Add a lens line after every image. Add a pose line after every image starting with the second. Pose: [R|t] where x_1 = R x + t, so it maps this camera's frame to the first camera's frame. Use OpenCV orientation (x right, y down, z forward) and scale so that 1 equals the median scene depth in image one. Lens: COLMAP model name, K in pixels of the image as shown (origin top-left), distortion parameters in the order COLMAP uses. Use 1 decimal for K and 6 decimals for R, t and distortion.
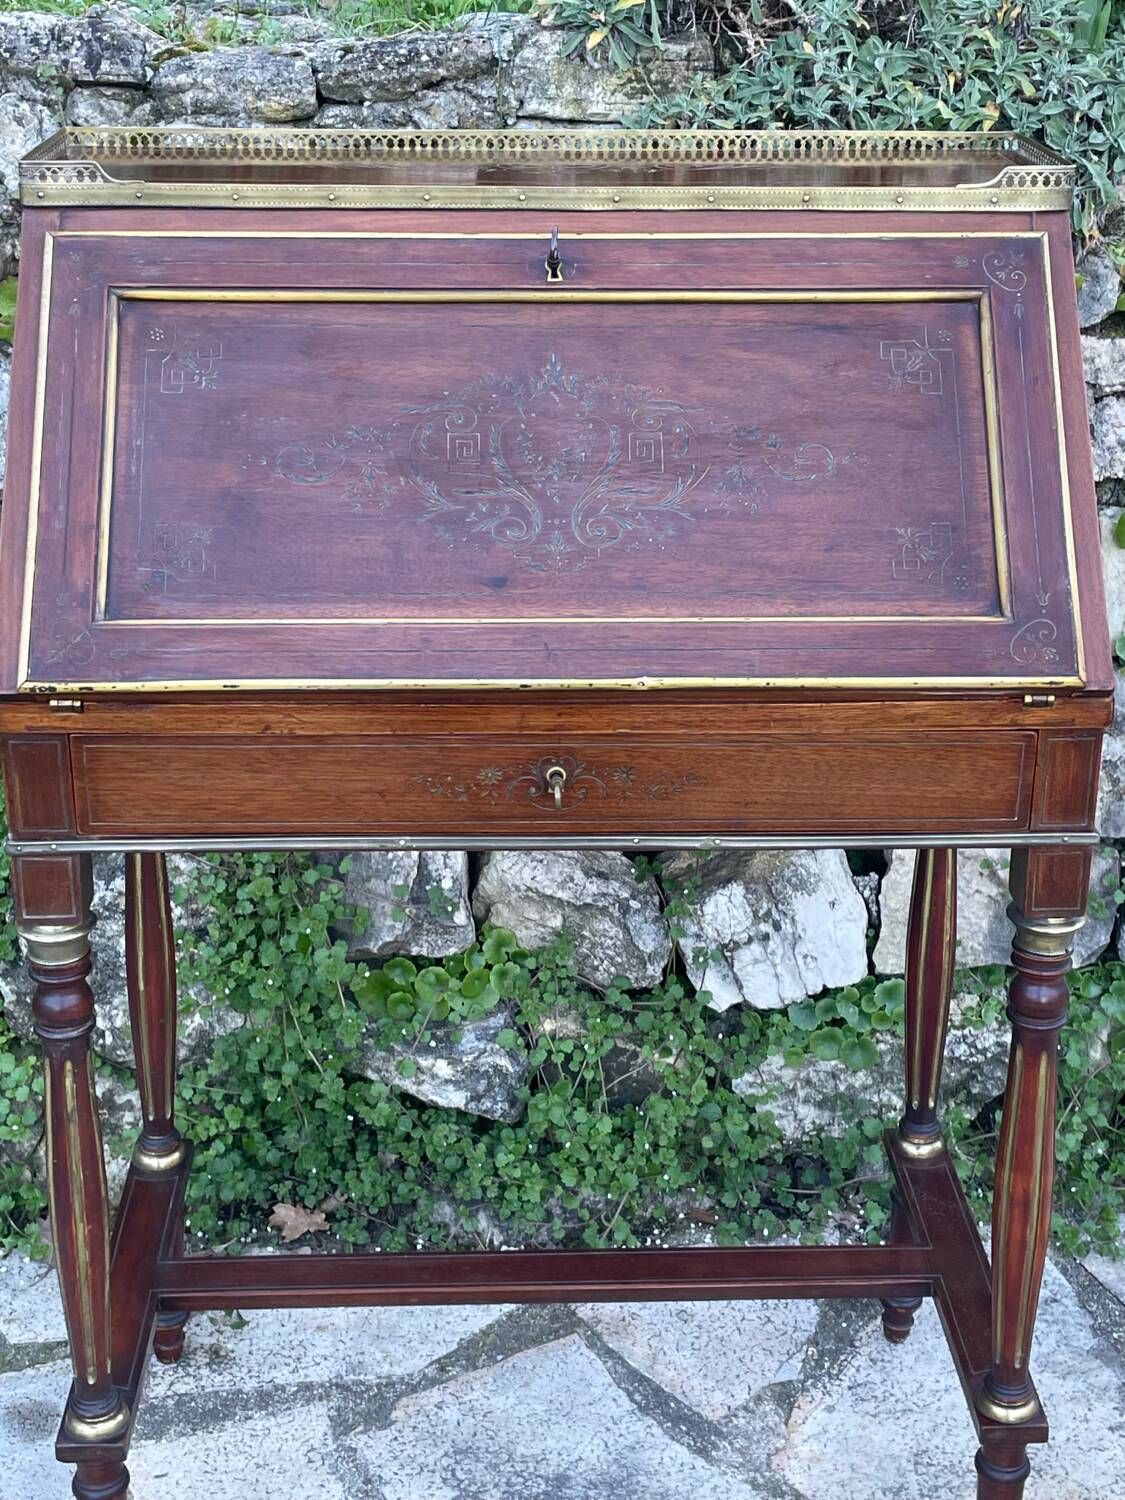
lens RADIAL K [[2126.8, 0, 575.1], [0, 2126.8, 742.2], [0, 0, 1]] dist [0.140184, -0.331565]
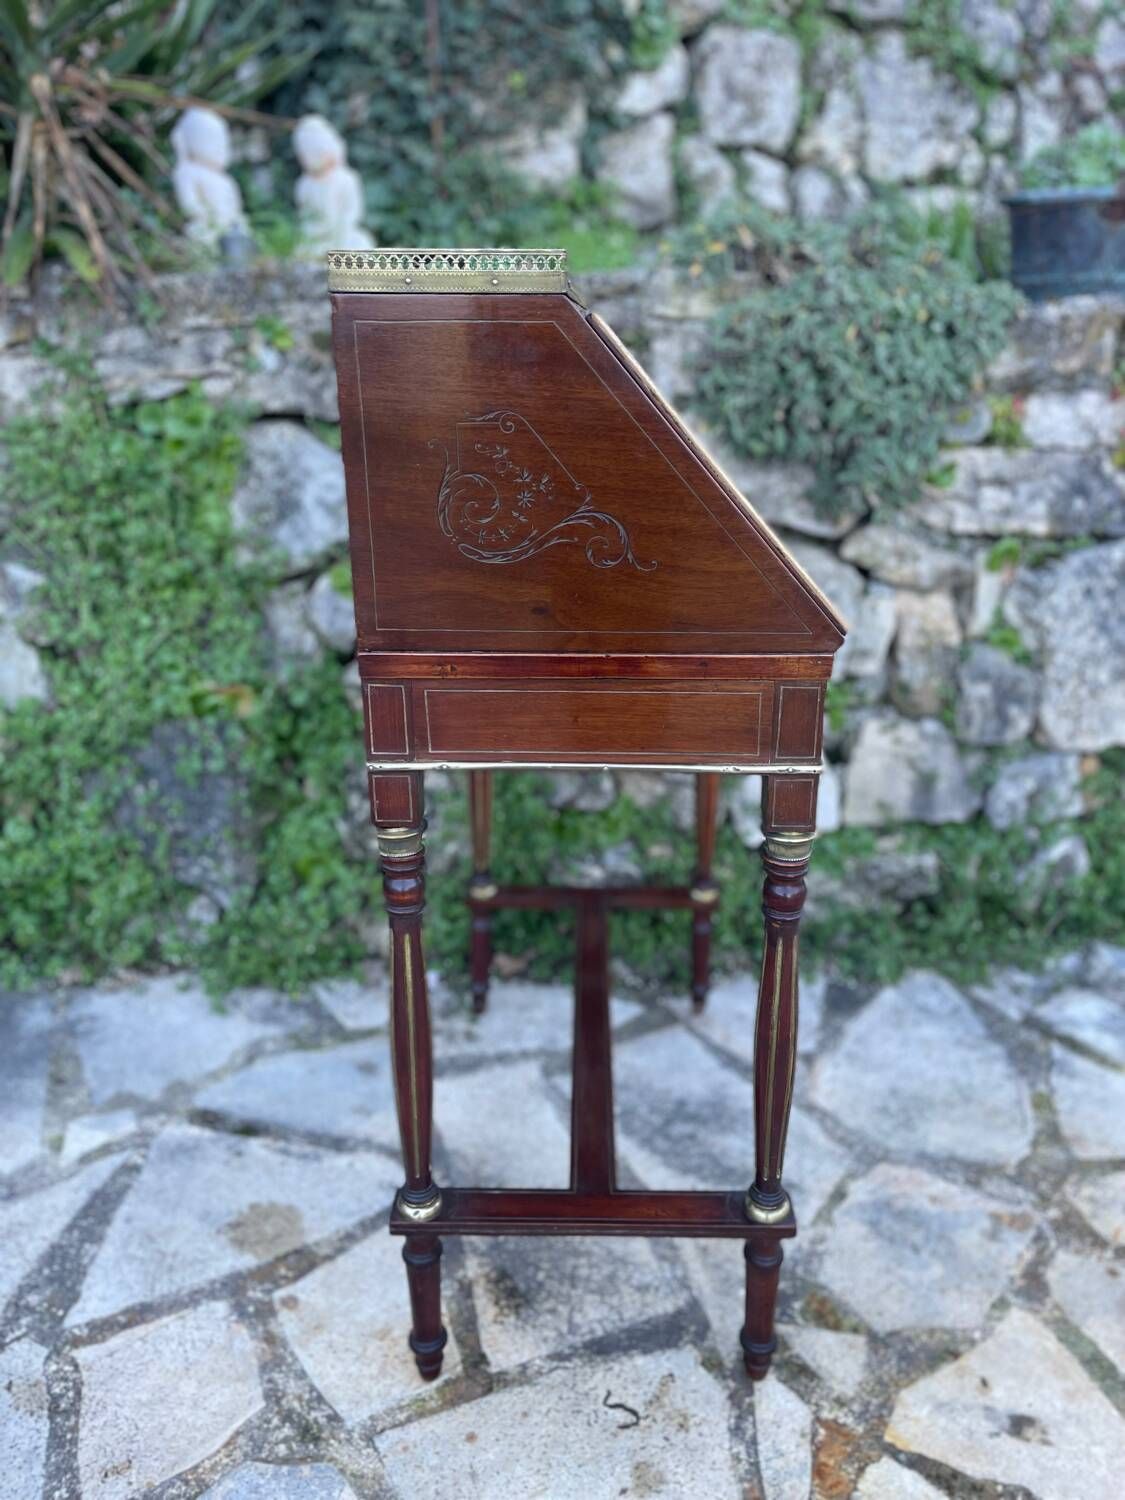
lens RADIAL K [[1126.8, 0, 570.4], [0, 1126.8, 745.7], [0, 0, 1]] dist [0.088862, -0.126369]
pose [[0.999996, 0.002760, -0.000386, -0.089111], [-0.002777, 0.998494, -0.054785, 0.107672], [0.000234, 0.054786, 0.998498, 0.094799]]
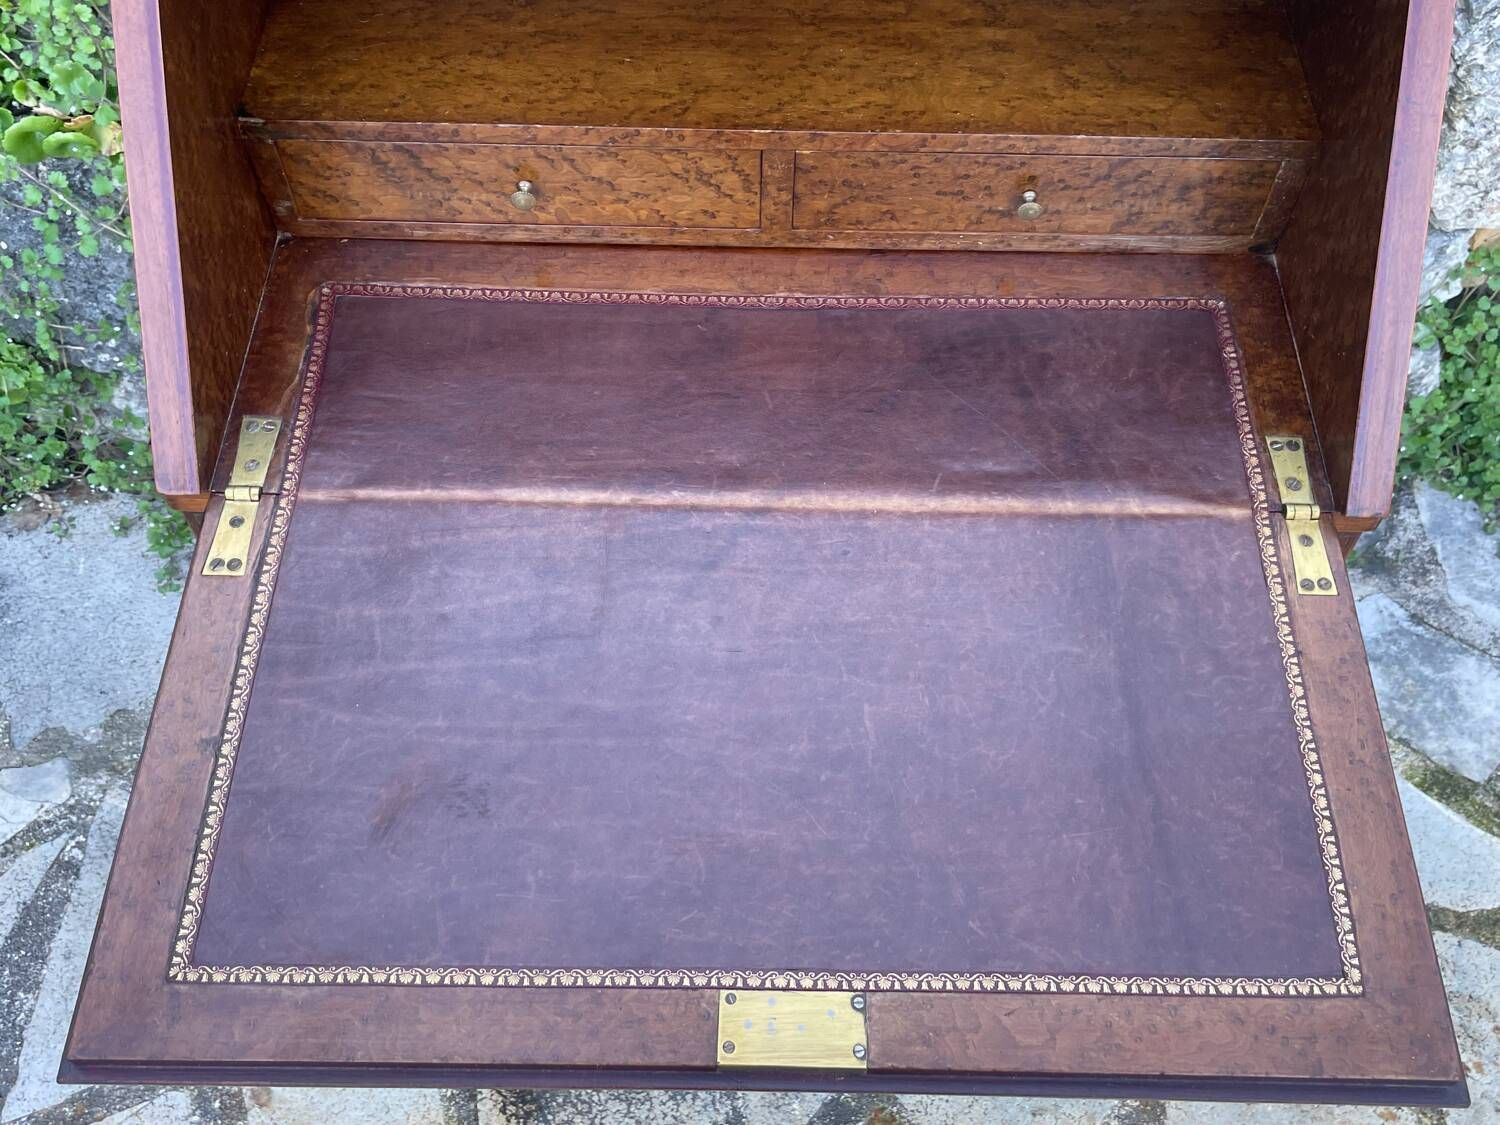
lens RADIAL K [[1472.9, 0, 767.6], [0, 1472.9, 541.0], [0, 0, 1]] dist [0.071409, -0.098658]
pose [[0.998725, 0.044886, -0.023108, 0.003477], [-0.024993, 0.837286, 0.546194, -0.246222], [0.043864, -0.544920, 0.837340, 0.318596]]
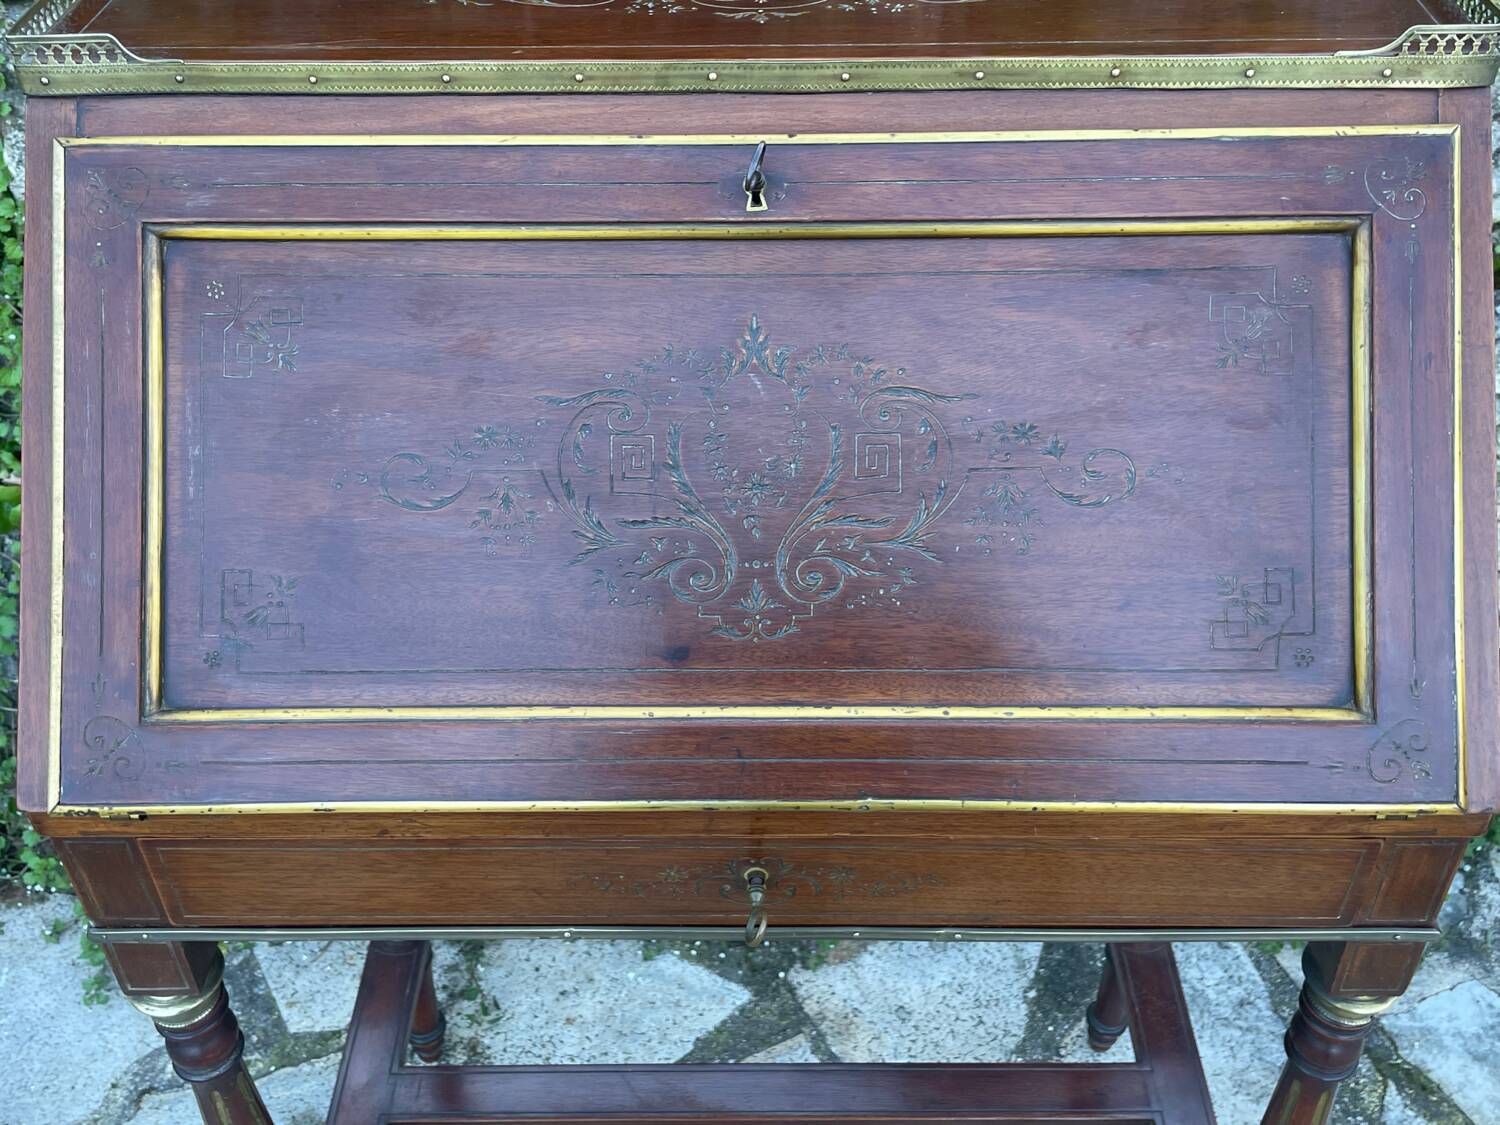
lens RADIAL K [[1481.1, 0, 759.8], [0, 1481.1, 552.7], [0, 0, 1]] dist [0.063746, -0.085965]
pose [[0.998753, 0.013366, -0.048104, 0.012506], [0.001072, 0.957541, 0.288296, -0.182693], [0.049915, -0.287988, 0.956332, 0.359522]]
